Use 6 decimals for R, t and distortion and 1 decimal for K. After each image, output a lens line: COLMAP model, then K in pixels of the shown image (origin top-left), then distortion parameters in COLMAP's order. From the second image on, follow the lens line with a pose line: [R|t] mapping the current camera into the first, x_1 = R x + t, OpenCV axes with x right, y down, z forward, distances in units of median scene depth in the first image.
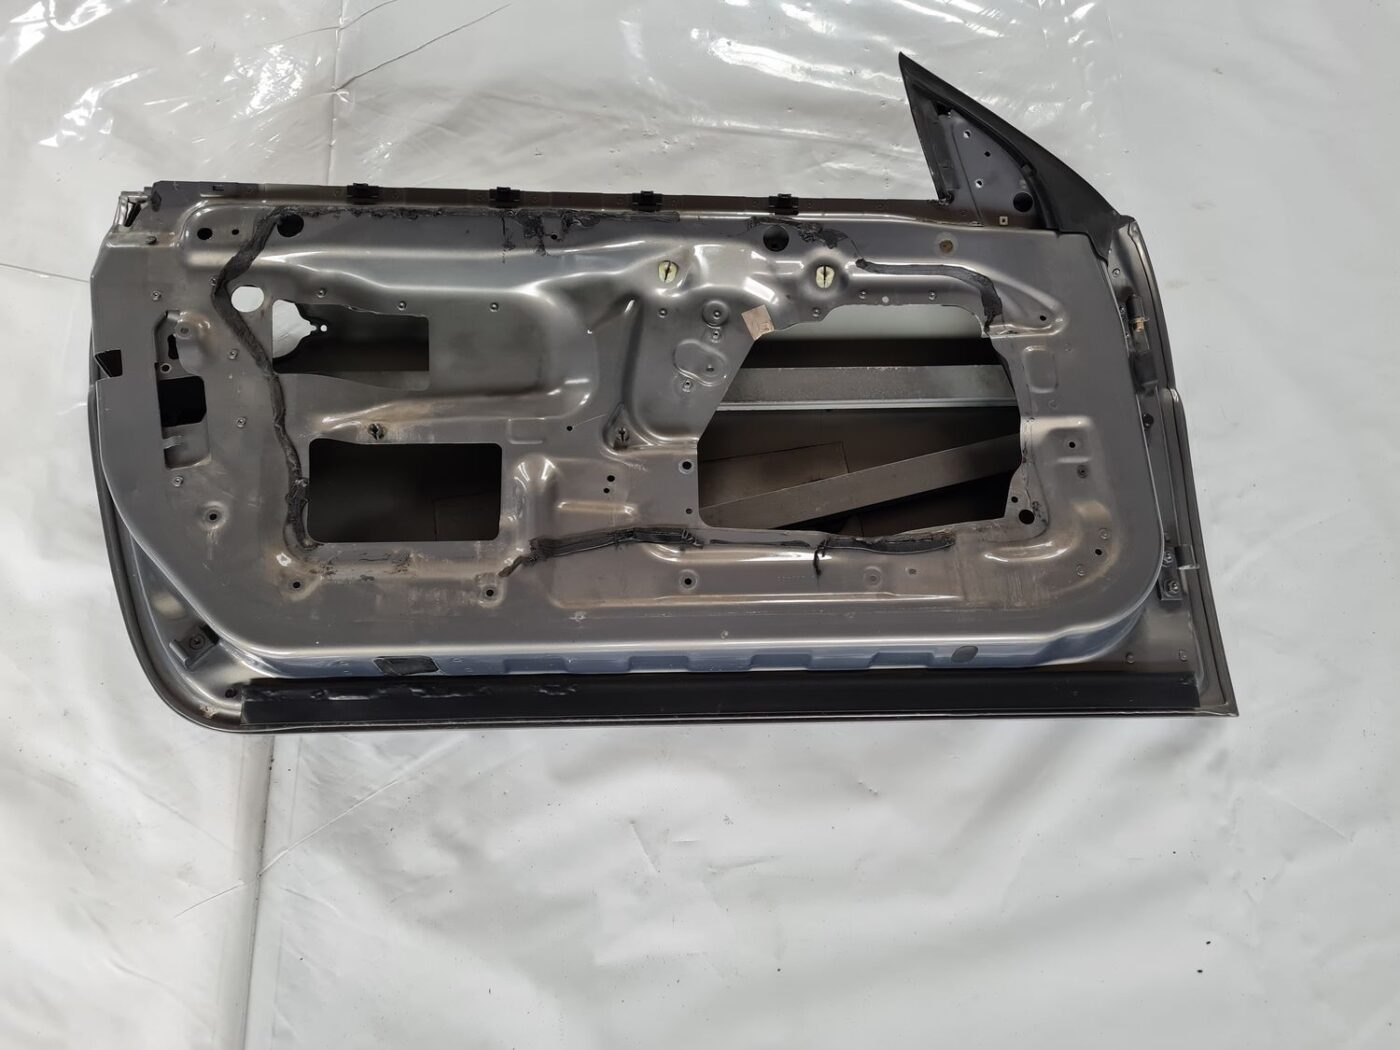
lens RADIAL K [[1048.4, 0, 695.7], [0, 1048.4, 528.1], [0, 0, 1]] dist [0.052833, -0.038641]
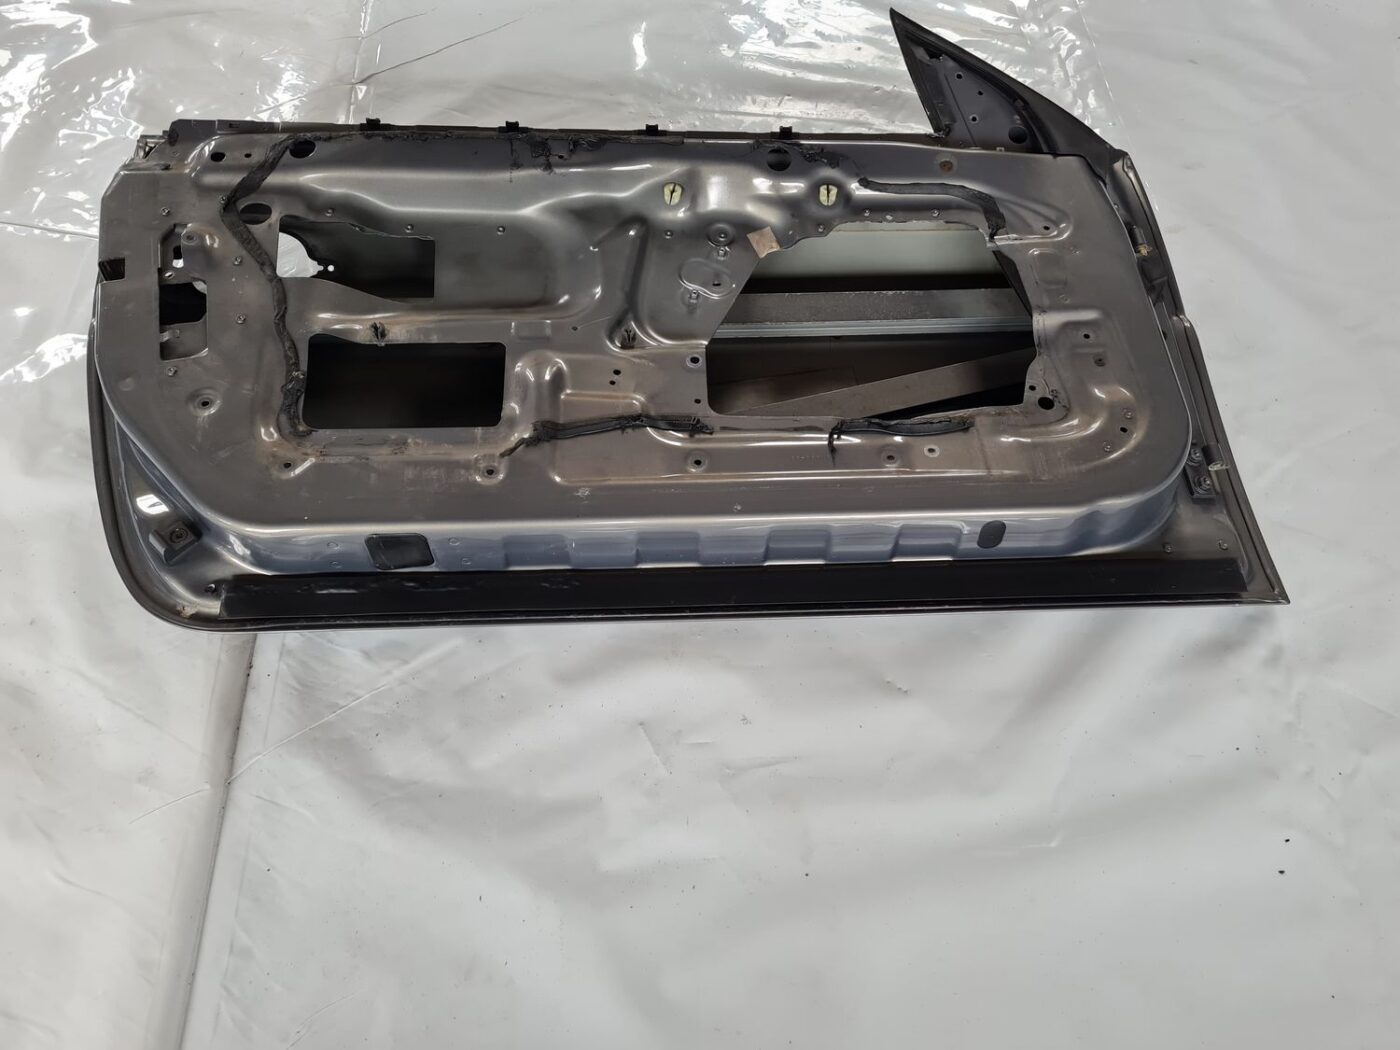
lens RADIAL K [[1048.4, 0, 704.8], [0, 1048.4, 527.0], [0, 0, 1]] dist [0.052833, -0.038641]
pose [[0.999856, -0.016872, 0.002029, -0.003691], [0.016946, 0.981033, -0.193097, 0.284893], [0.001267, 0.193104, 0.981178, 0.070813]]
